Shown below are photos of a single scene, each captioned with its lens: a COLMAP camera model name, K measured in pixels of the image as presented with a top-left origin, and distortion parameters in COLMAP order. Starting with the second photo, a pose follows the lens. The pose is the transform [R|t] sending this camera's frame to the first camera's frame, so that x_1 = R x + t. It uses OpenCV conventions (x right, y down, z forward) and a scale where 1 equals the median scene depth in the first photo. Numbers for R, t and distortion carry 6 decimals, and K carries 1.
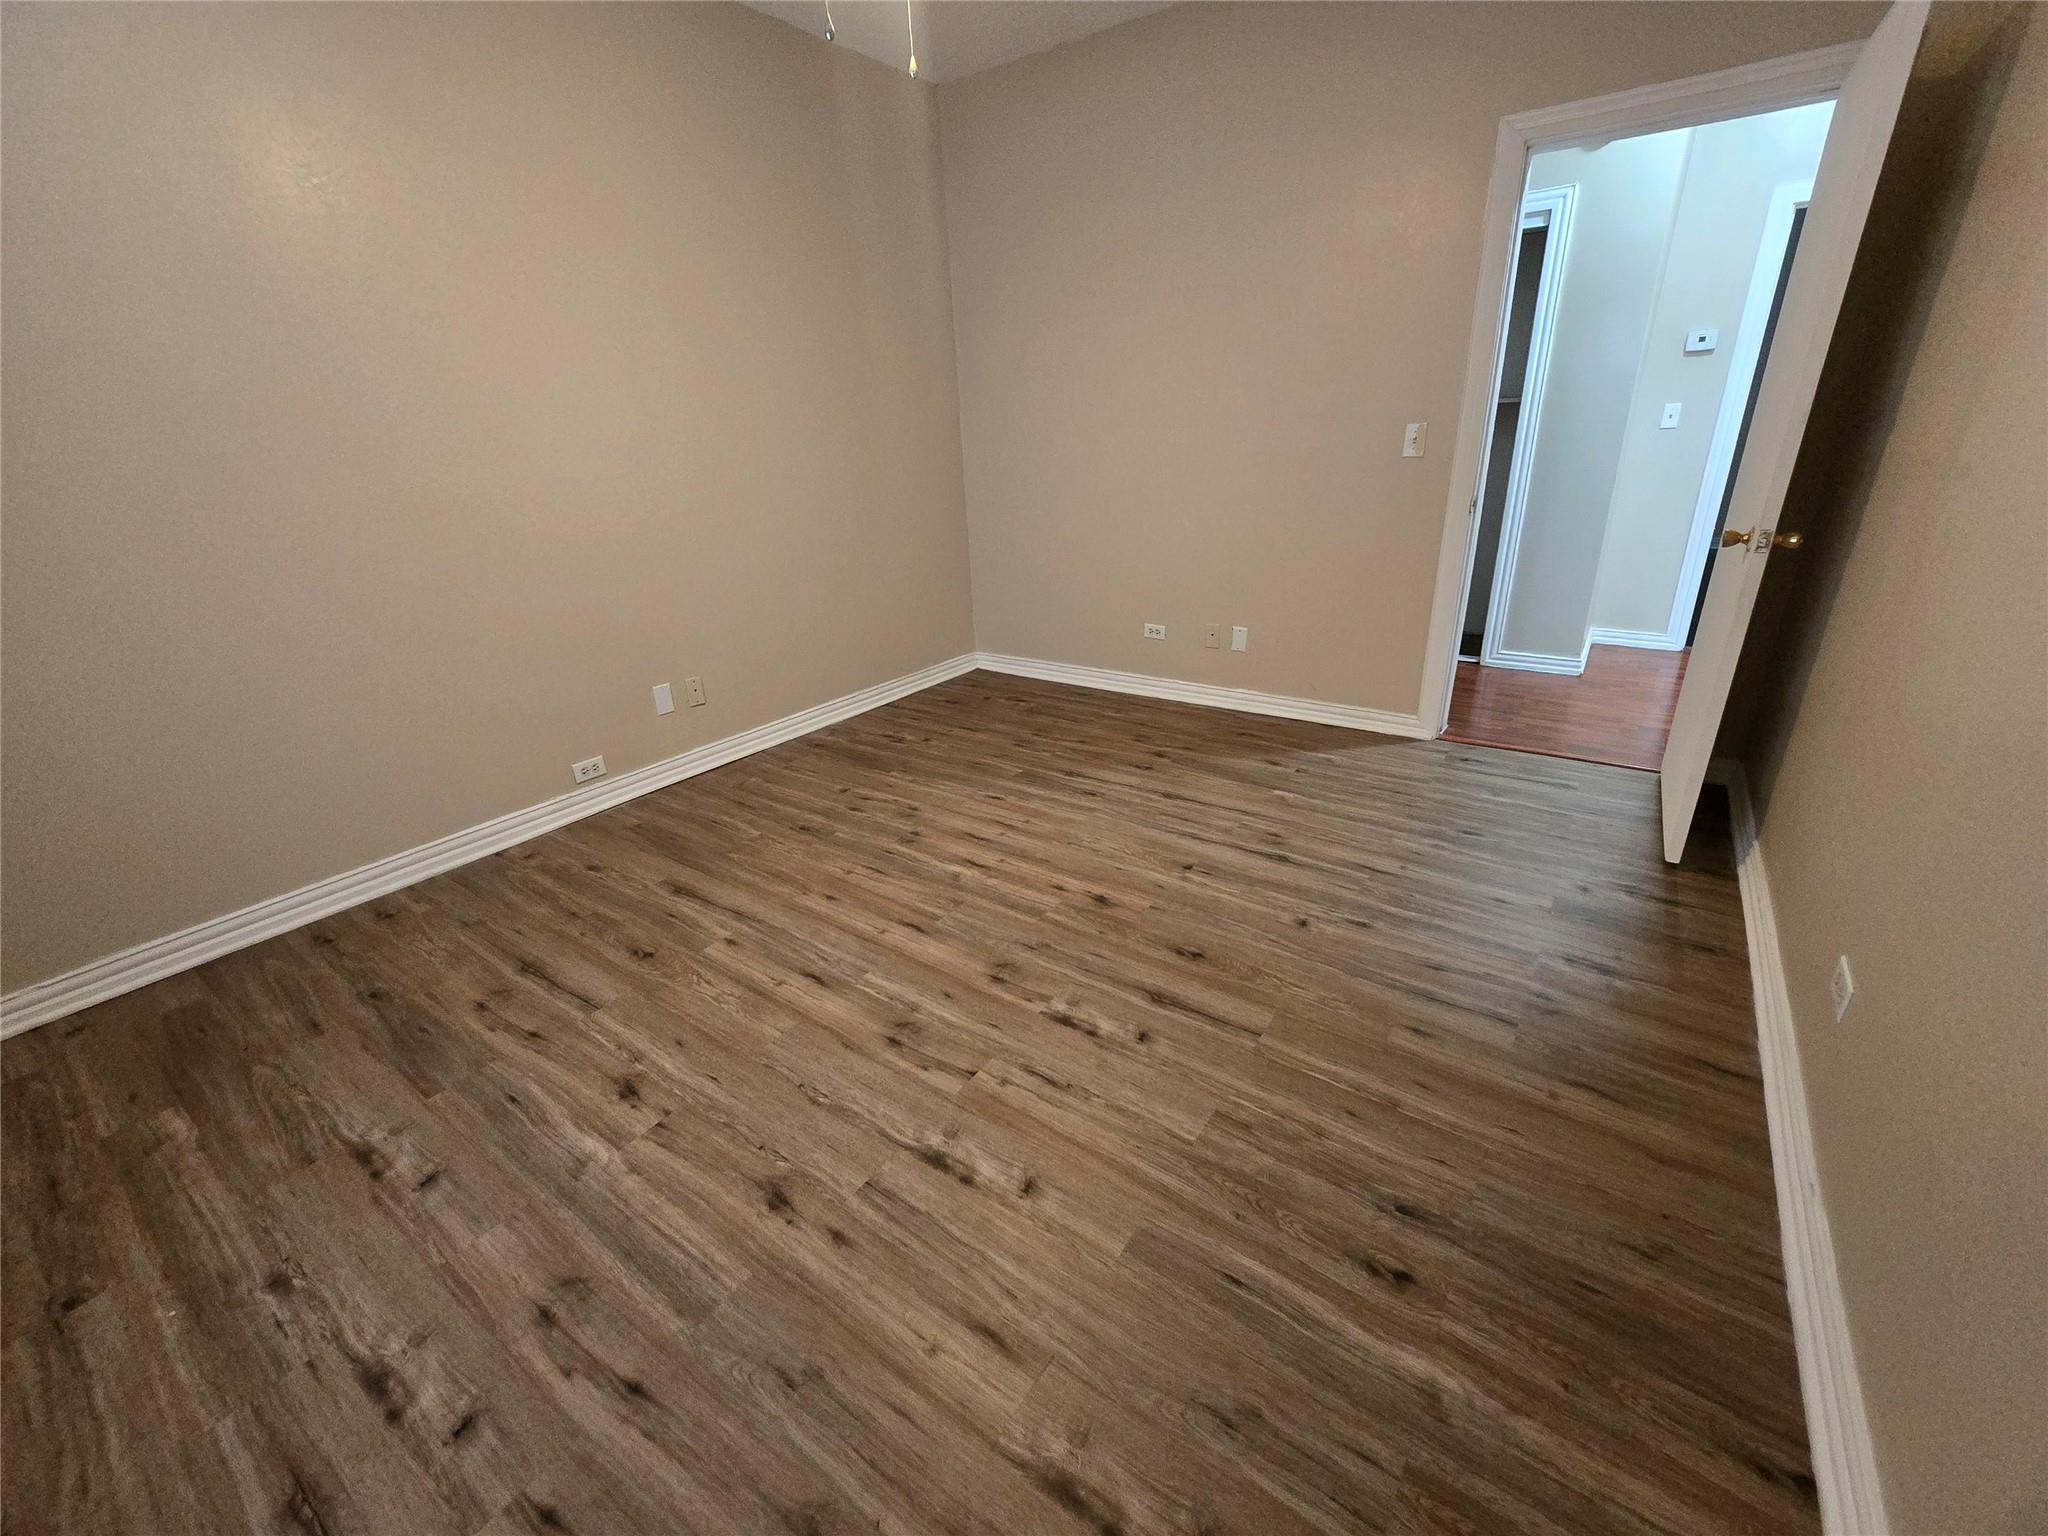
lens RADIAL K [[829.7, 0, 1038.7], [0, 829.7, 771.7], [0, 0, 1]] dist [-0.001836, -0.001583]
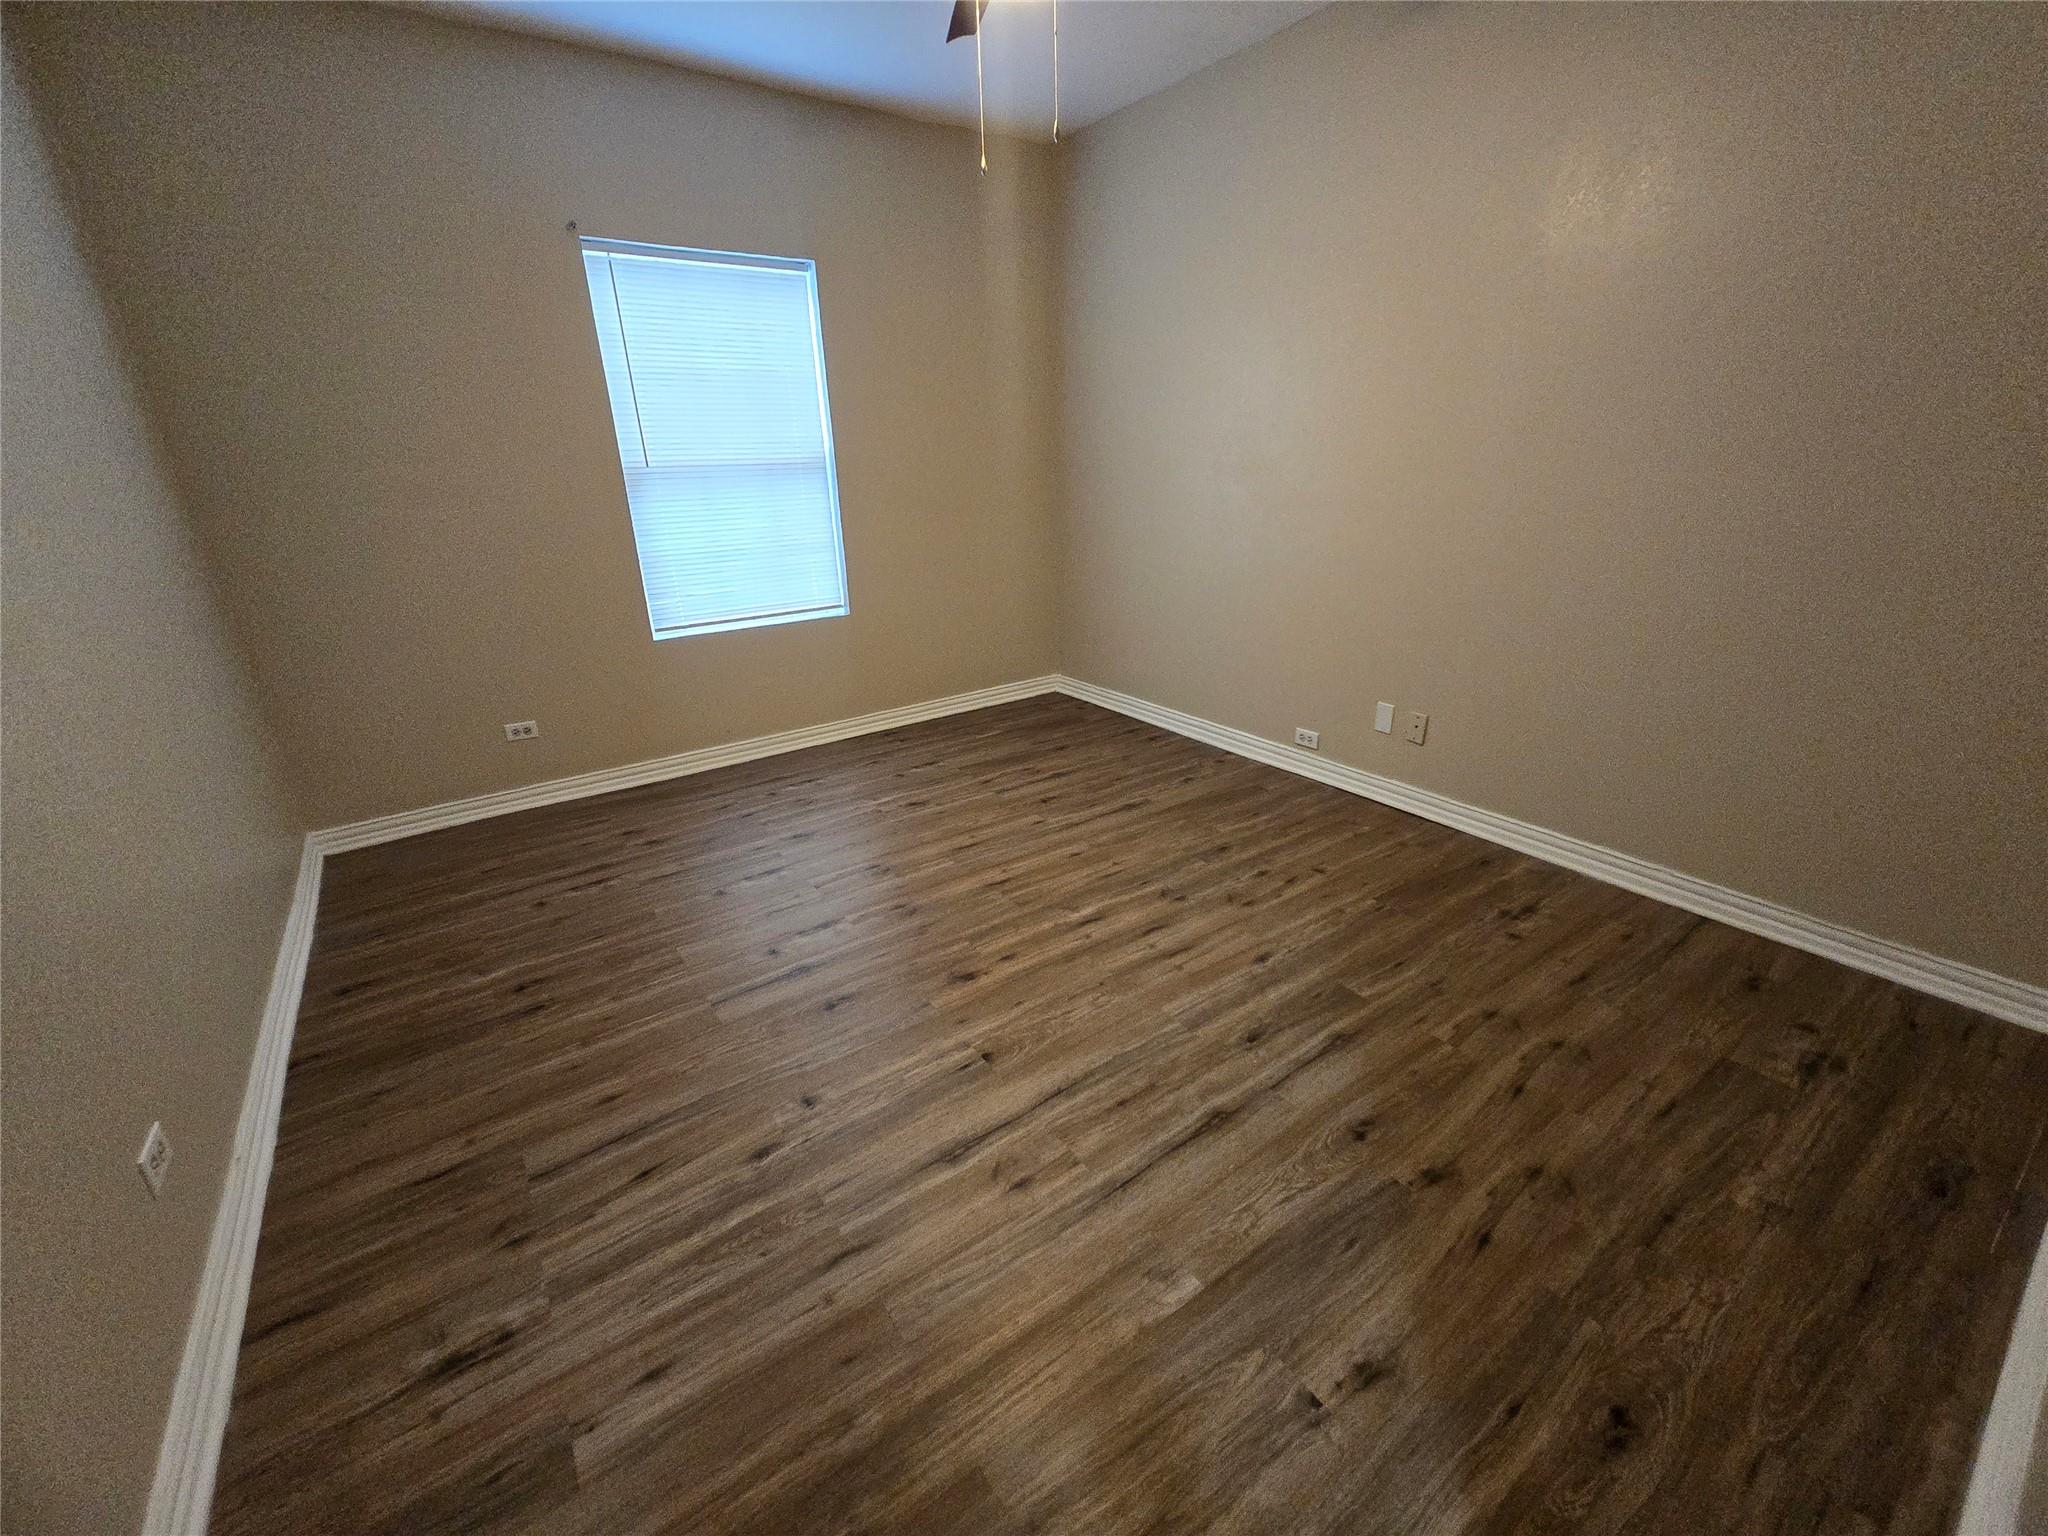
lens RADIAL K [[829.7, 0, 1037.5], [0, 829.7, 764.9], [0, 0, 1]] dist [-0.001836, -0.001583]
pose [[-0.319214, 0.380785, -0.867817, 0.703698], [-0.332914, 0.812304, 0.478884, -0.472987], [0.887283, 0.441774, -0.132531, 0.982270]]
